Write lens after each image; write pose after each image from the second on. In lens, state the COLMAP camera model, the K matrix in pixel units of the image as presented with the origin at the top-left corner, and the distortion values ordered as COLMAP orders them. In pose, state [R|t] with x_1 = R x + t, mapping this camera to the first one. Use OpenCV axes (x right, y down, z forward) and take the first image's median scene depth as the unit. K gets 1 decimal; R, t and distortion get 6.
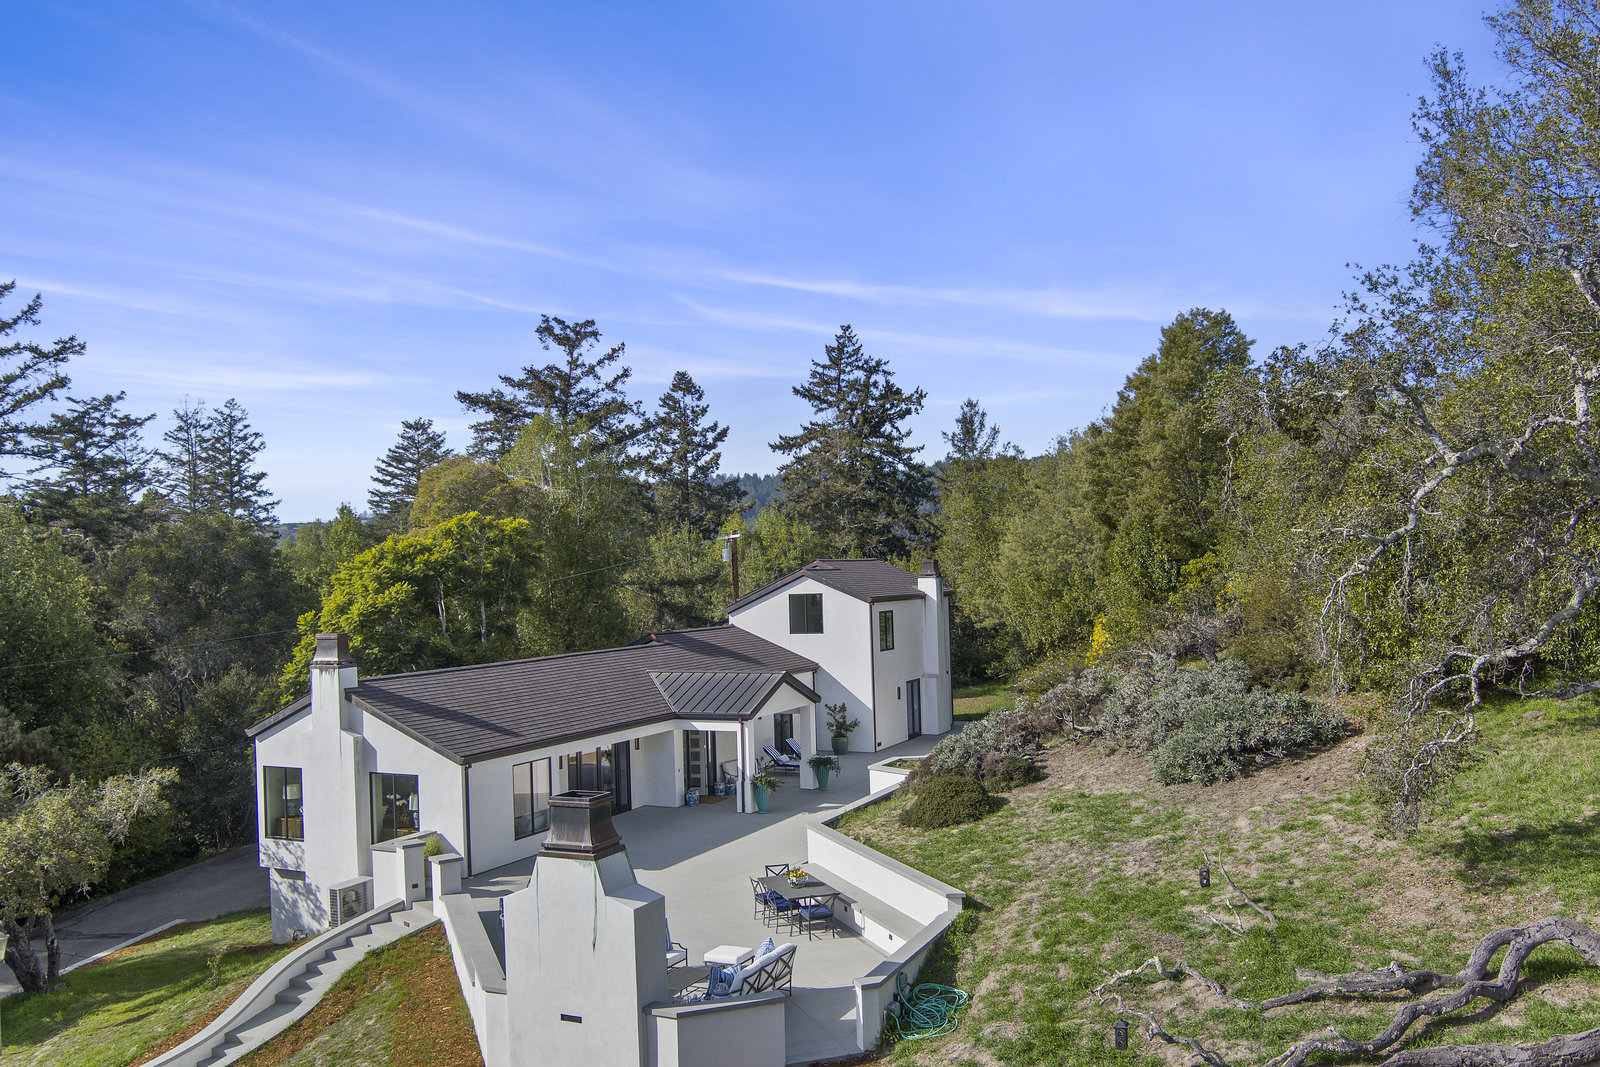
lens RADIAL K [[1372.0, 0, 800.2], [0, 1372.0, 588.7], [0, 0, 1]] dist [-0.071673, -0.006492]
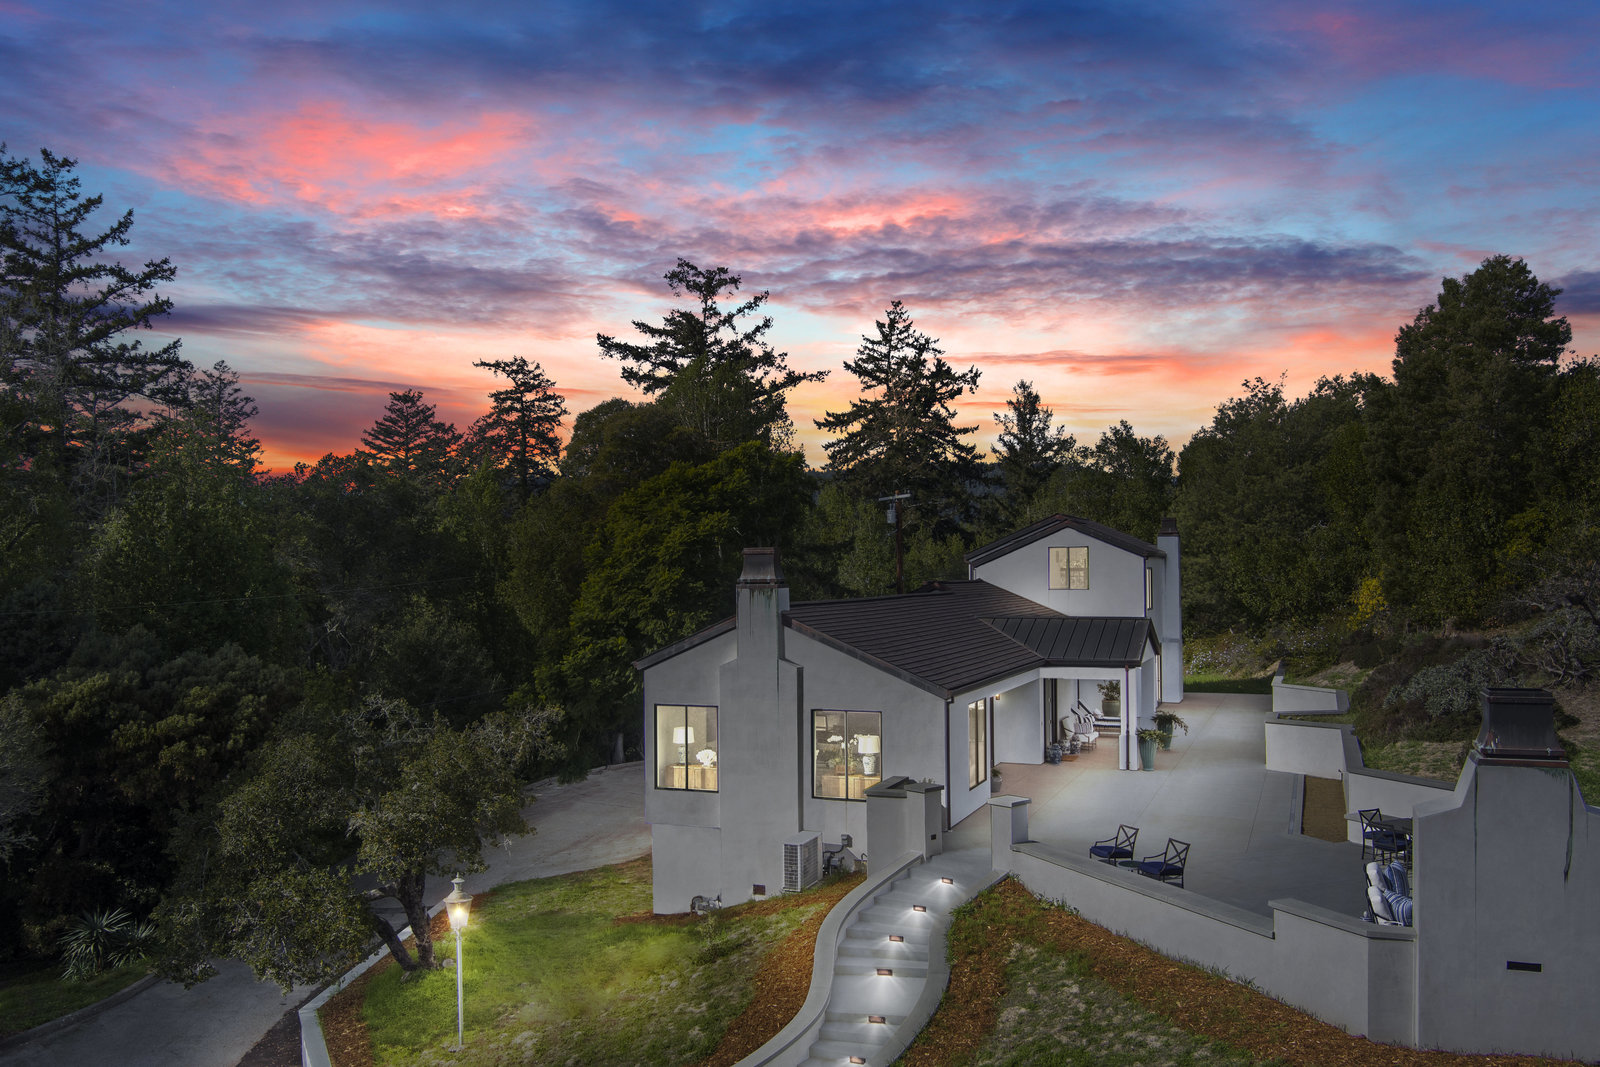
lens RADIAL K [[1372.0, 0, 800.2], [0, 1372.0, 588.7], [0, 0, 1]] dist [-0.071673, -0.006492]
pose [[0.997369, 0.021464, 0.069240, -0.099363], [-0.021377, 0.999769, -0.001999, 0.015599], [-0.069267, 0.000514, 0.997598, 0.036089]]
